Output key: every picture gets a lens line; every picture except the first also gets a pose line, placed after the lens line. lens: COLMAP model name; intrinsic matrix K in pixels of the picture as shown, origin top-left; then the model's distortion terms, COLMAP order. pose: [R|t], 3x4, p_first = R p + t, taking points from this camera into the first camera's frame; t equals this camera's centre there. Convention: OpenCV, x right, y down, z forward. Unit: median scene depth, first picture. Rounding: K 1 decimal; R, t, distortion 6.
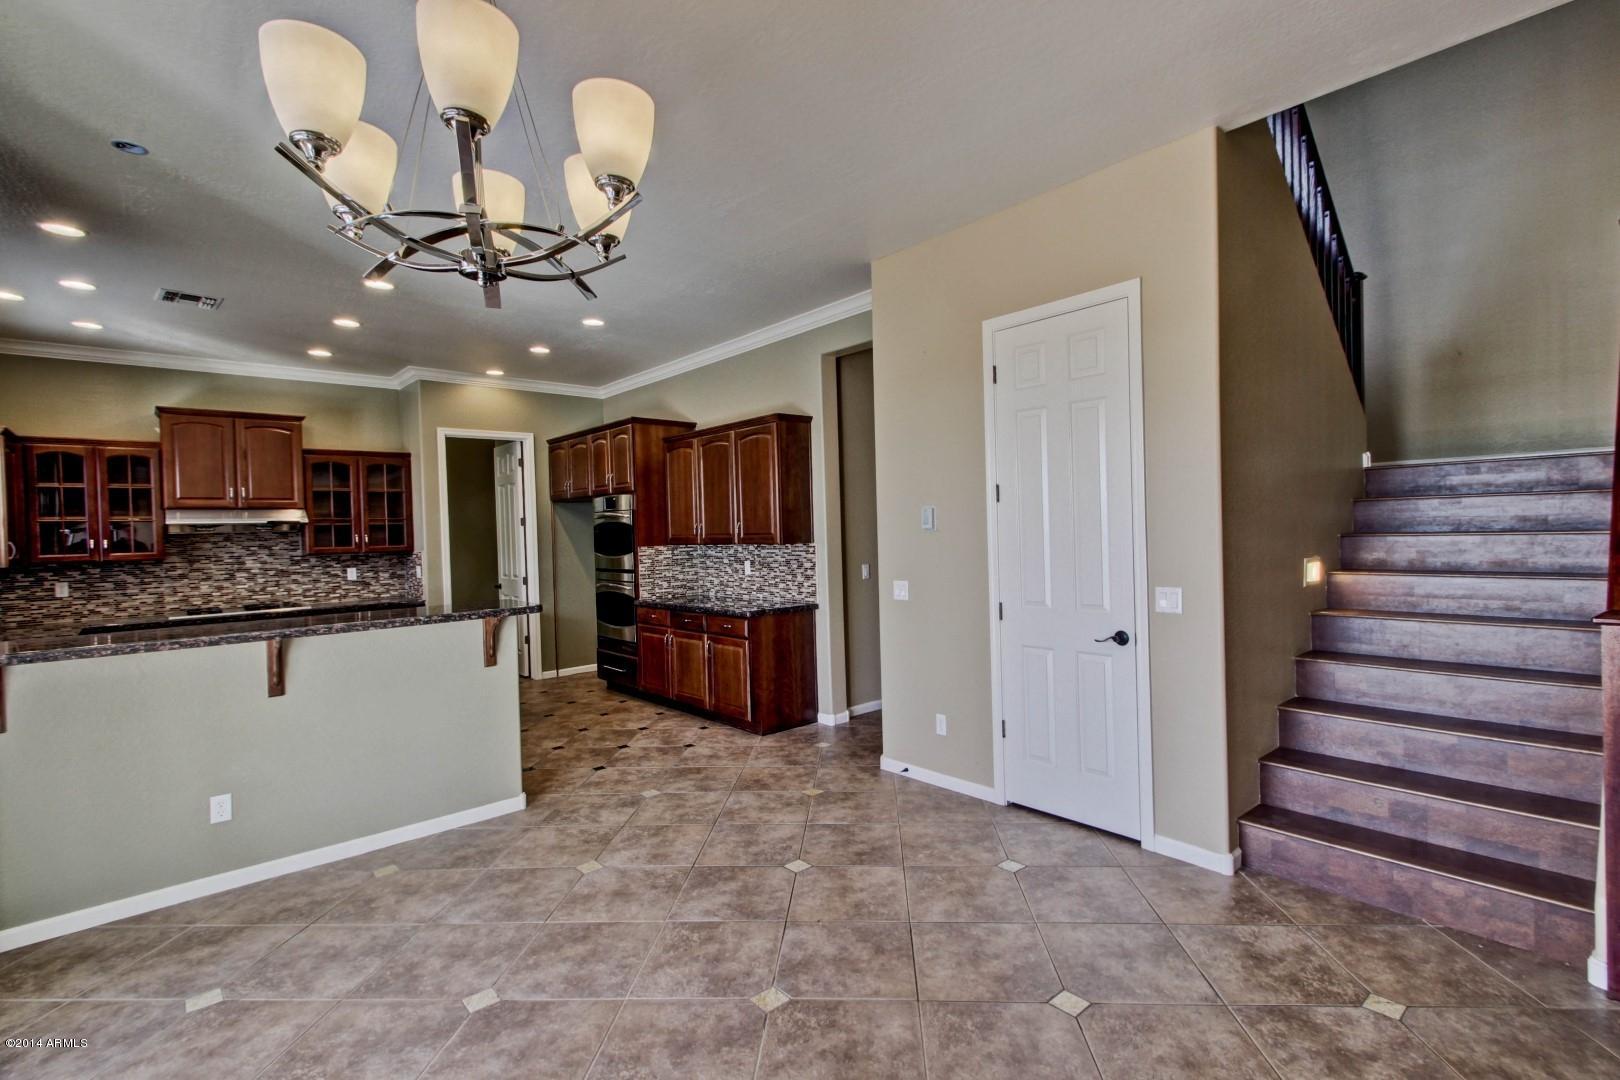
lens RADIAL K [[749.0, 0, 828.1], [0, 749.0, 538.7], [0, 0, 1]] dist [0.038844, -0.020358]
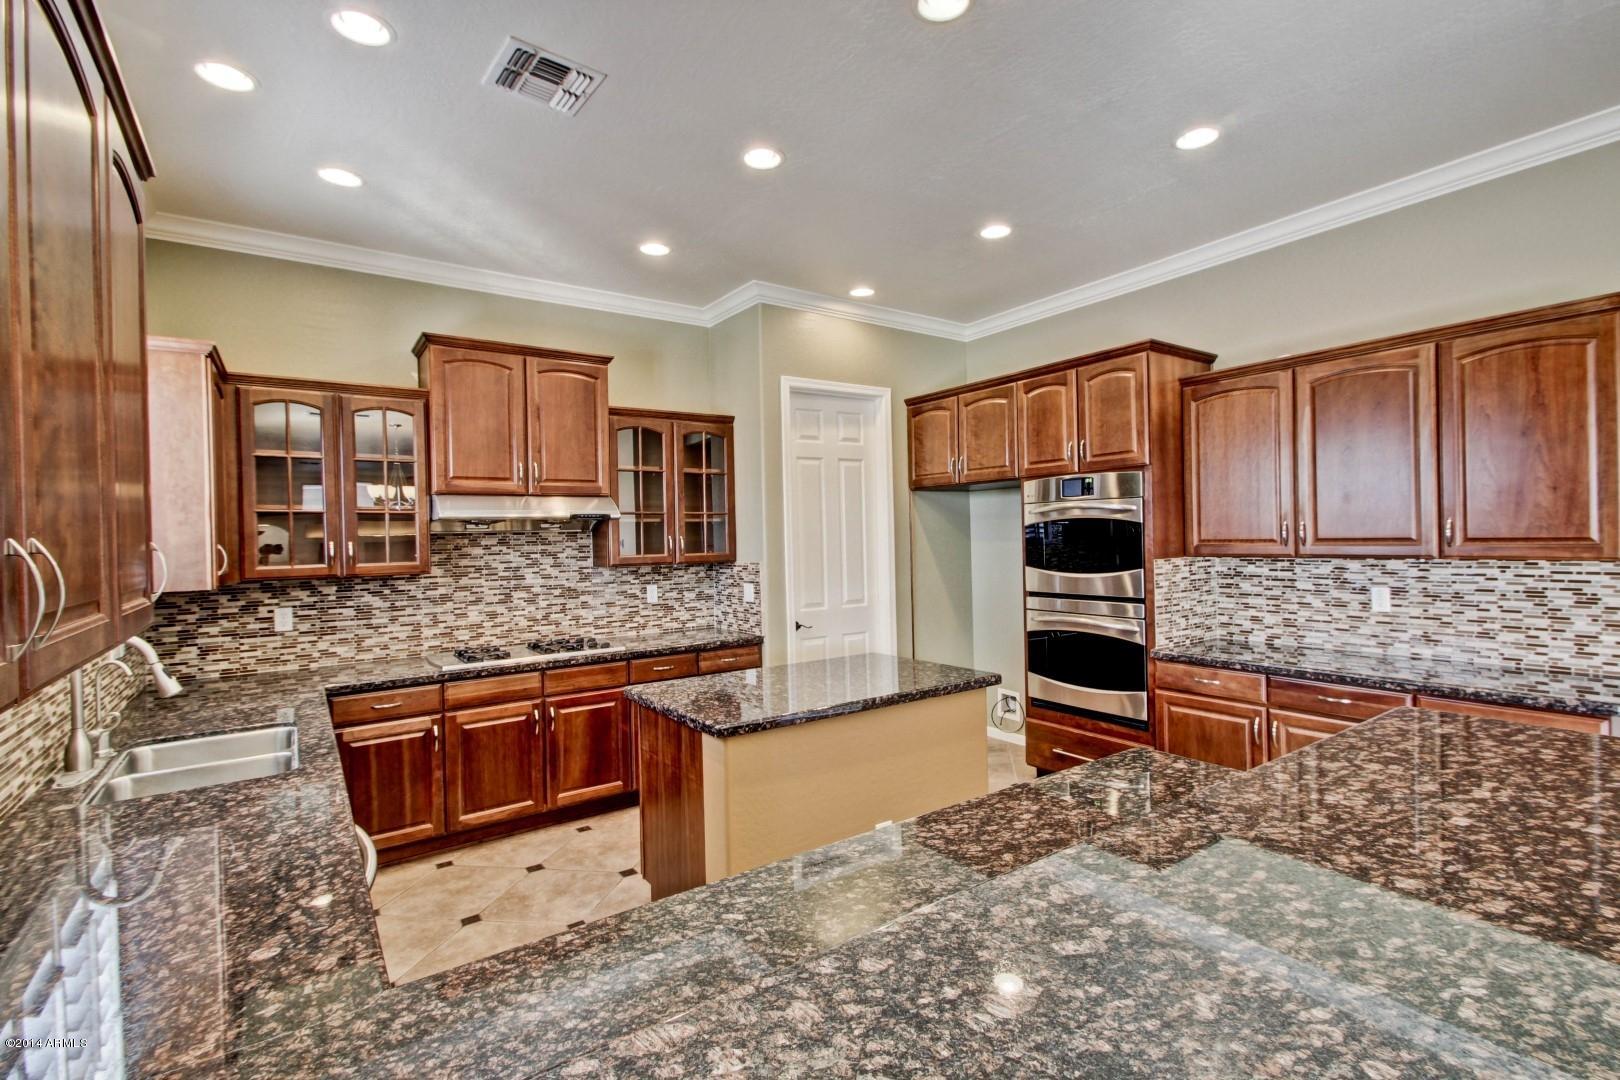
lens RADIAL K [[749.0, 0, 828.1], [0, 749.0, 538.7], [0, 0, 1]] dist [0.038844, -0.020358]
pose [[0.994095, 0.006252, -0.108332, -0.437071], [-0.007105, 0.999947, -0.007487, 0.000753], [0.108279, 0.008213, 0.994087, 0.376579]]
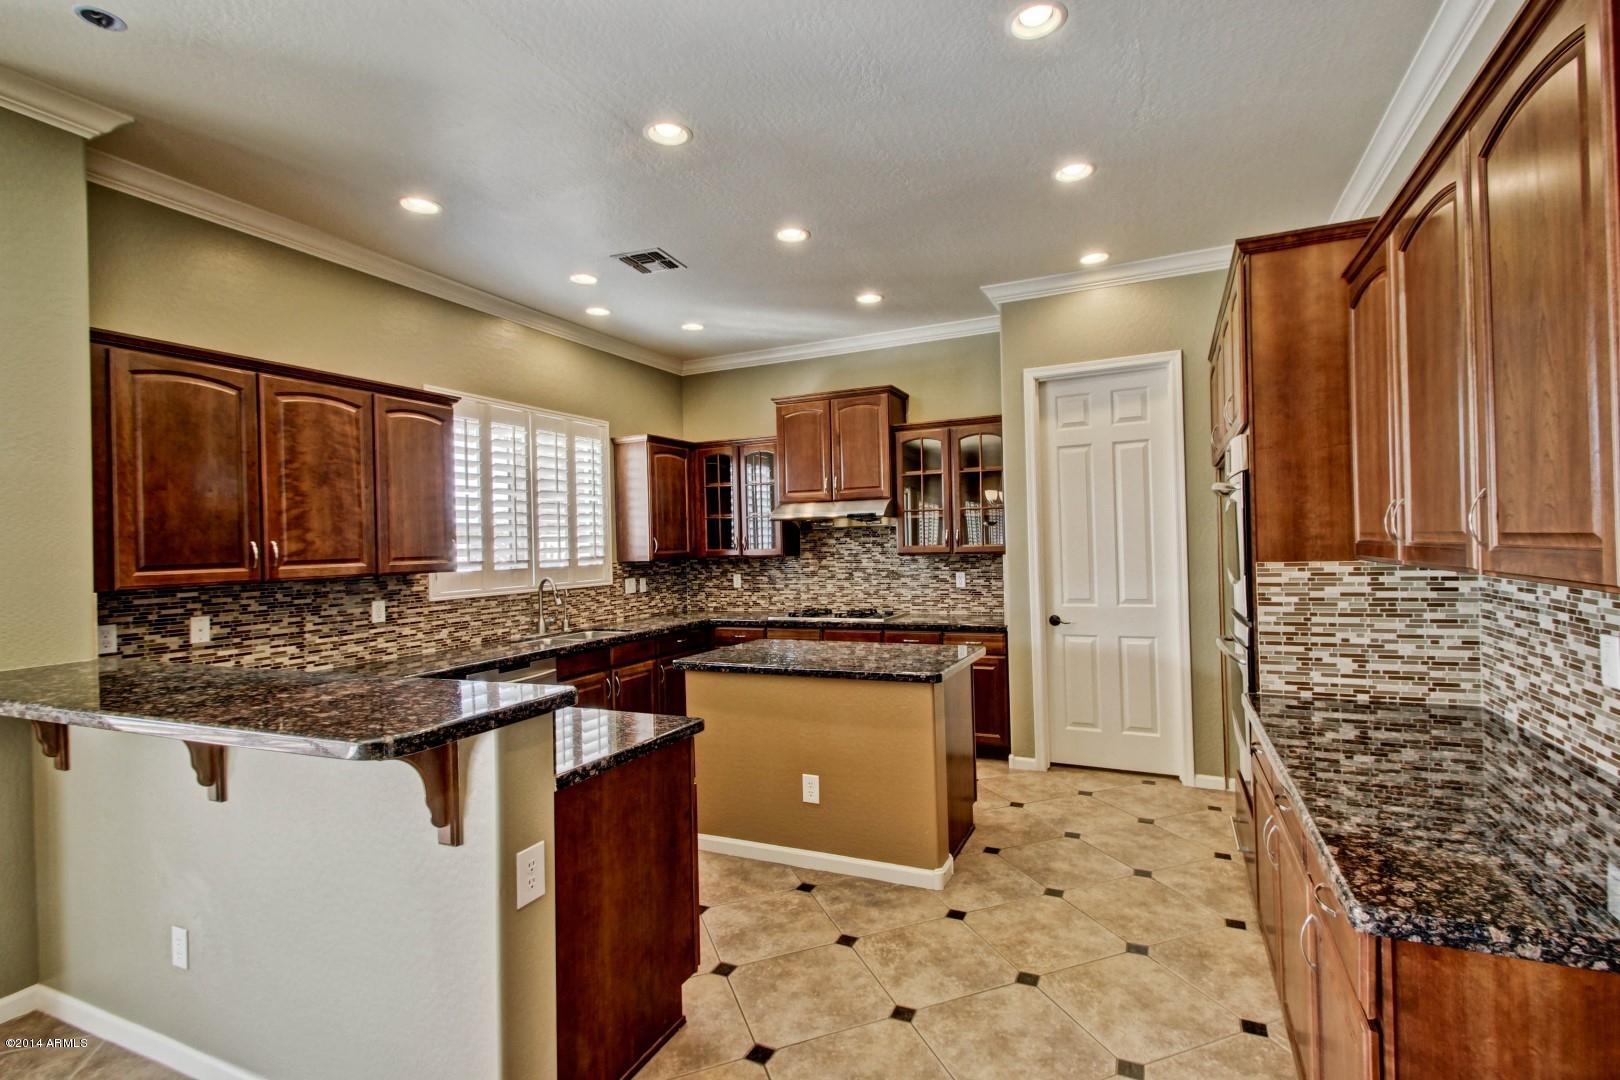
lens RADIAL K [[749.0, 0, 828.1], [0, 749.0, 538.7], [0, 0, 1]] dist [0.038844, -0.020358]
pose [[0.408615, 0.012494, -0.912622, 0.022442], [0.000953, 0.999900, 0.014116, -0.007606], [0.912707, -0.006637, 0.408562, 0.616234]]
